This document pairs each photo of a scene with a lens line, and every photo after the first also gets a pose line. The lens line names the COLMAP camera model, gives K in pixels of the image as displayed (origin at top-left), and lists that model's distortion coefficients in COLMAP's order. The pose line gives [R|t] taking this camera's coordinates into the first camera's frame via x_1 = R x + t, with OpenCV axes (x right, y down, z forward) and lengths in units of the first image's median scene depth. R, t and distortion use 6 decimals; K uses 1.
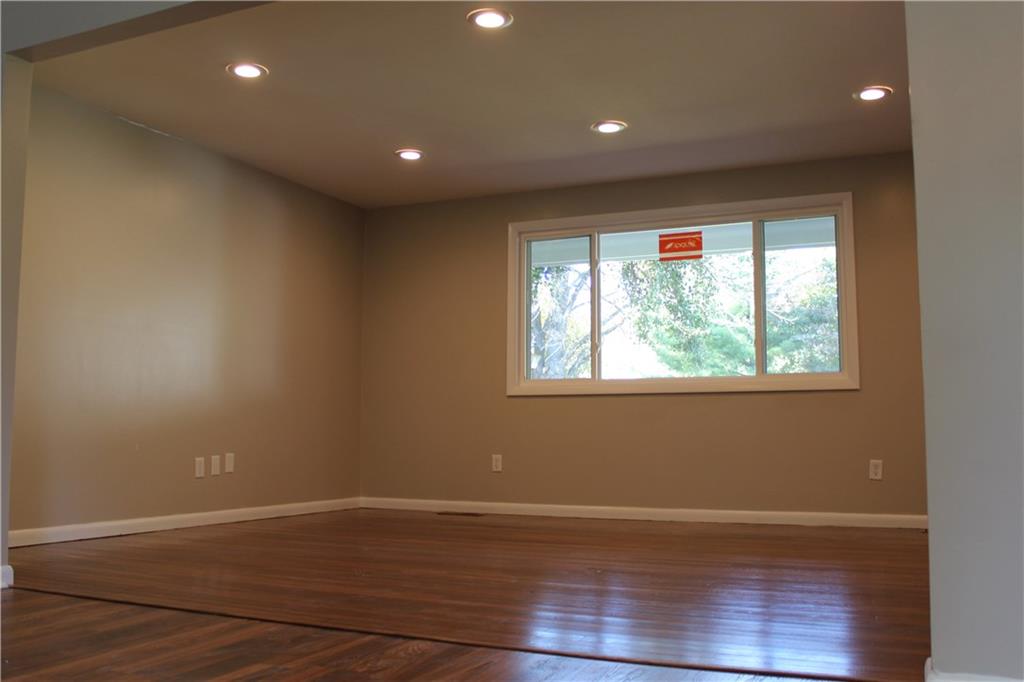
lens RADIAL K [[994.6, 0, 512.0], [0, 994.6, 341.0], [0, 0, 1]] dist [-0.139014, 0.166077]
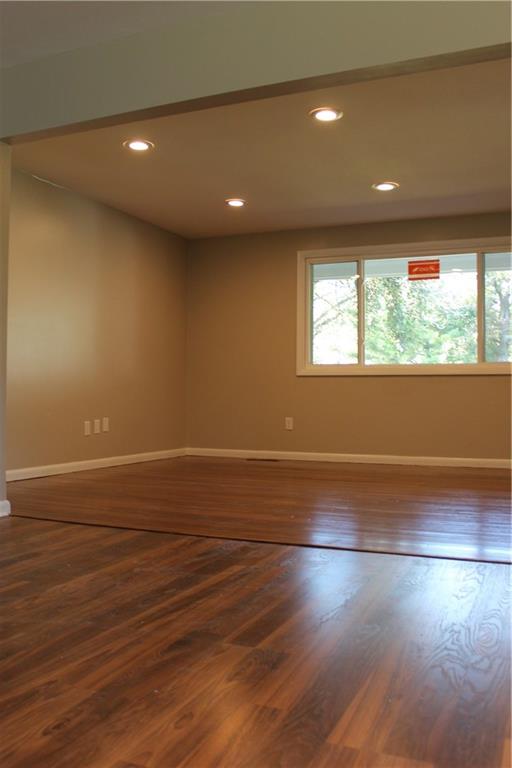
lens RADIAL K [[745.9, 0, 256.0], [0, 745.9, 384.0], [0, 0, 1]] dist [-0.139014, 0.166077]
pose [[0.999727, 0.002657, 0.023211, -0.090642], [-0.004433, 0.997037, 0.076791, -0.014288], [-0.022938, -0.076873, 0.996777, -0.046294]]
